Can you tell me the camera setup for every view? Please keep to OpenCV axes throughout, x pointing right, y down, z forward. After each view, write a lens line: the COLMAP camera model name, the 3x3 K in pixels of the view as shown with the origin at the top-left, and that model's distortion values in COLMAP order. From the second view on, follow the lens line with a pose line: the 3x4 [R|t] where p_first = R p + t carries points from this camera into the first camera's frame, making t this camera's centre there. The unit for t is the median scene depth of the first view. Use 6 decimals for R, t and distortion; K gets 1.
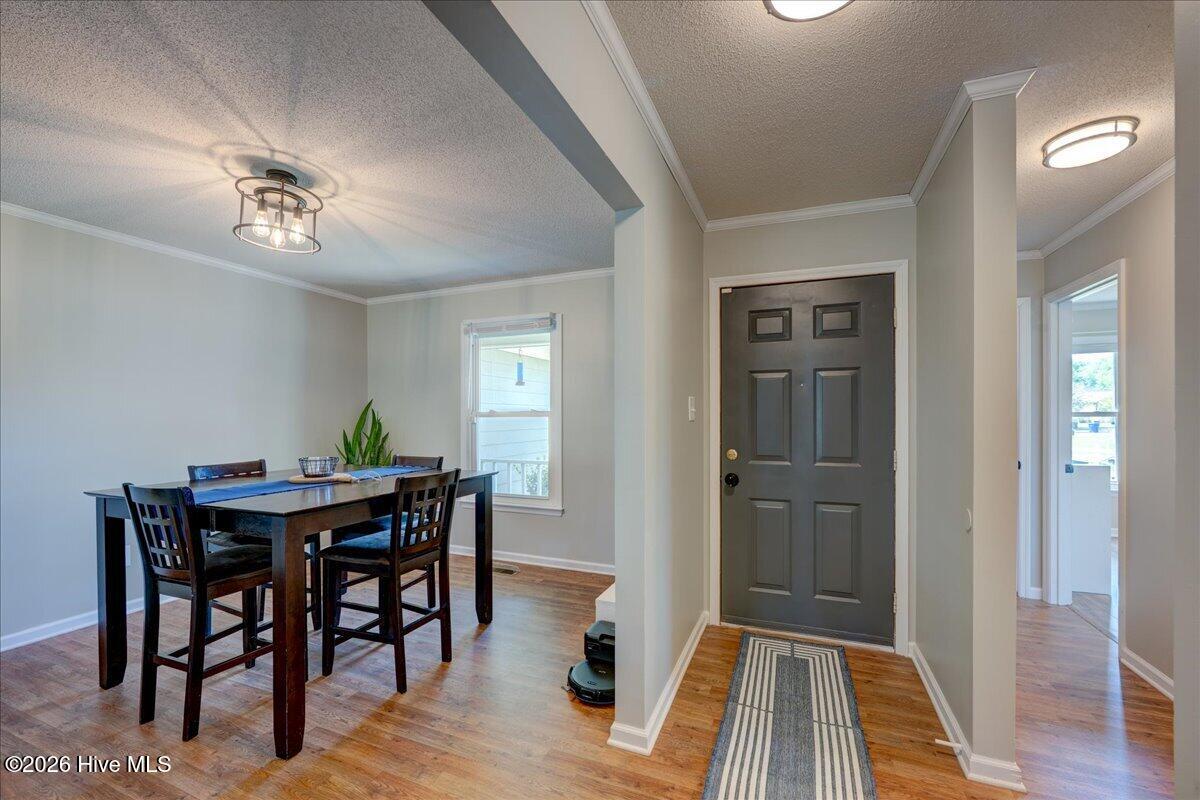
lens RADIAL K [[486.7, 0, 599.2], [0, 486.7, 416.1], [0, 0, 1]] dist [-0.002265, -0.000039]
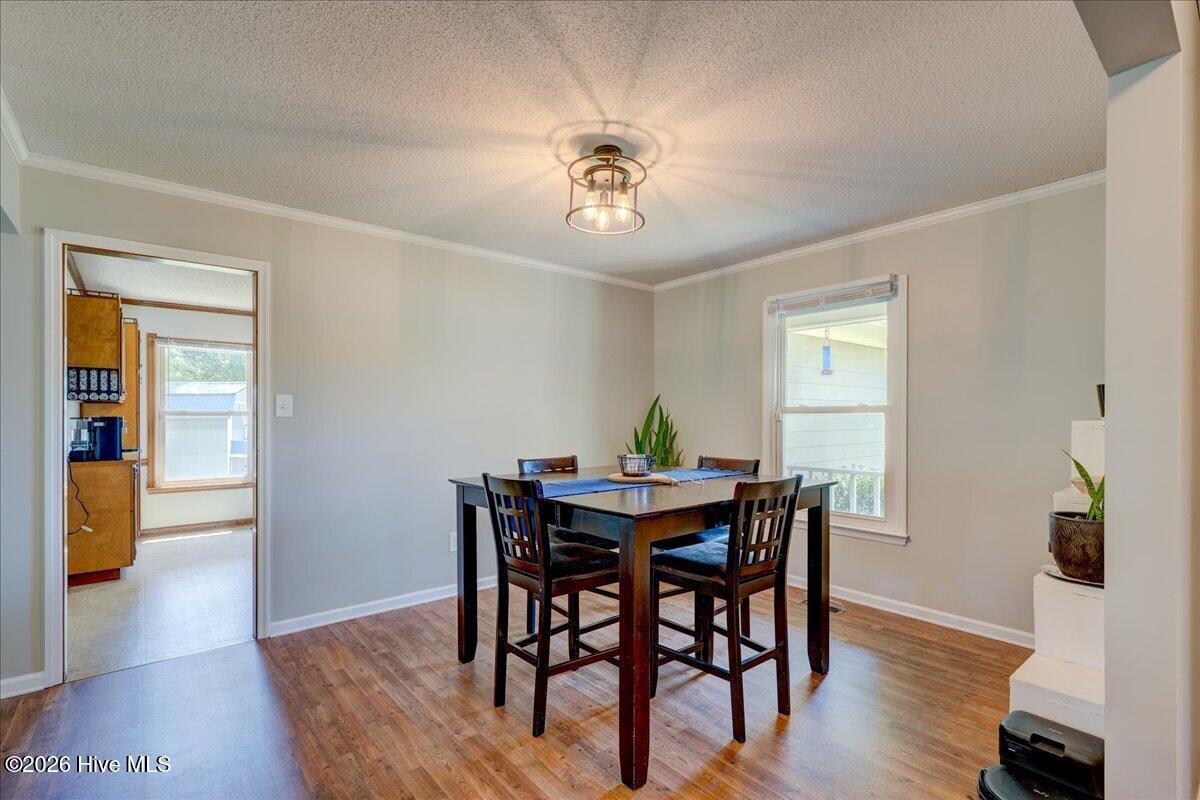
lens RADIAL K [[554.7, 0, 599.9], [0, 554.7, 417.1], [0, 0, 1]] dist [0.001539, -0.000046]
pose [[0.885213, 0.002245, -0.465181, -0.167582], [-0.001575, 0.999997, 0.001829, 0.013088], [0.465184, -0.000886, 0.885214, 0.048425]]
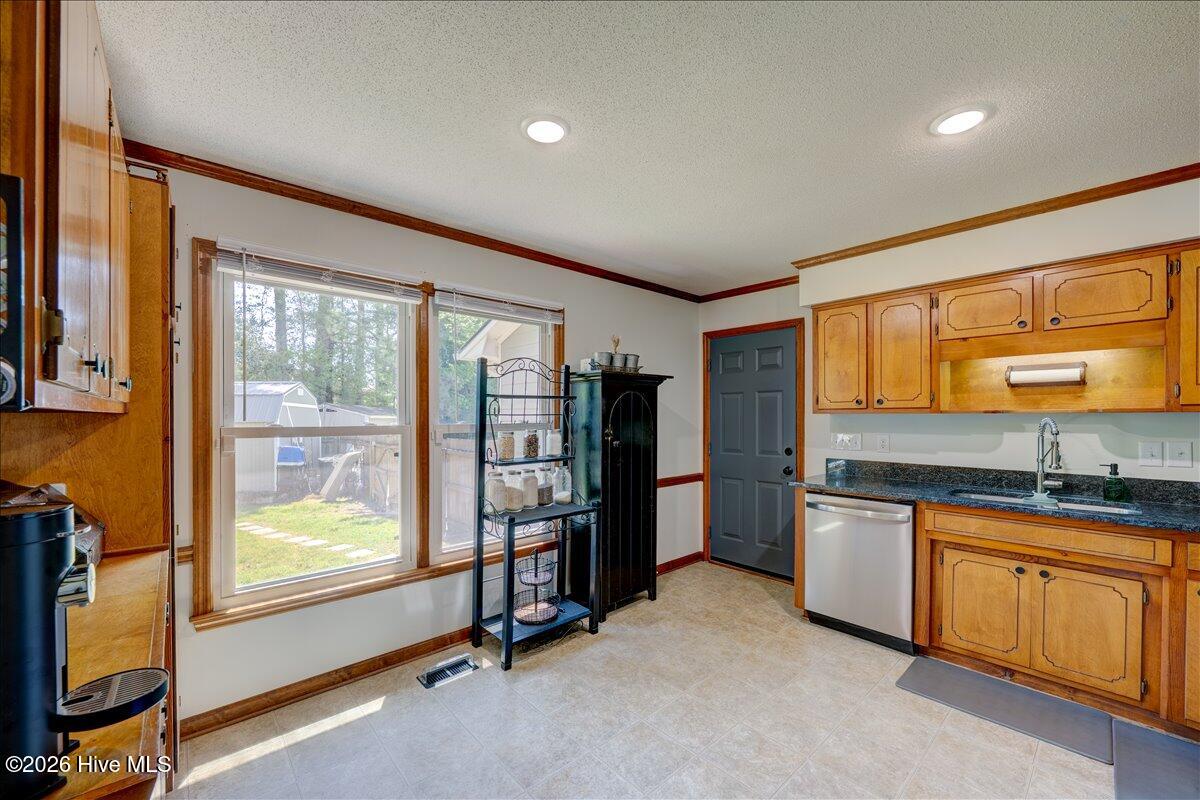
lens RADIAL K [[471.6, 0, 599.5], [0, 471.6, 417.6], [0, 0, 1]] dist [-0.003746, -0.000348]
pose [[0.904829, 0.005432, -0.425741, -2.058838], [-0.004741, 0.999985, 0.002683, -0.033559], [0.425750, -0.000409, 0.904841, 0.837198]]
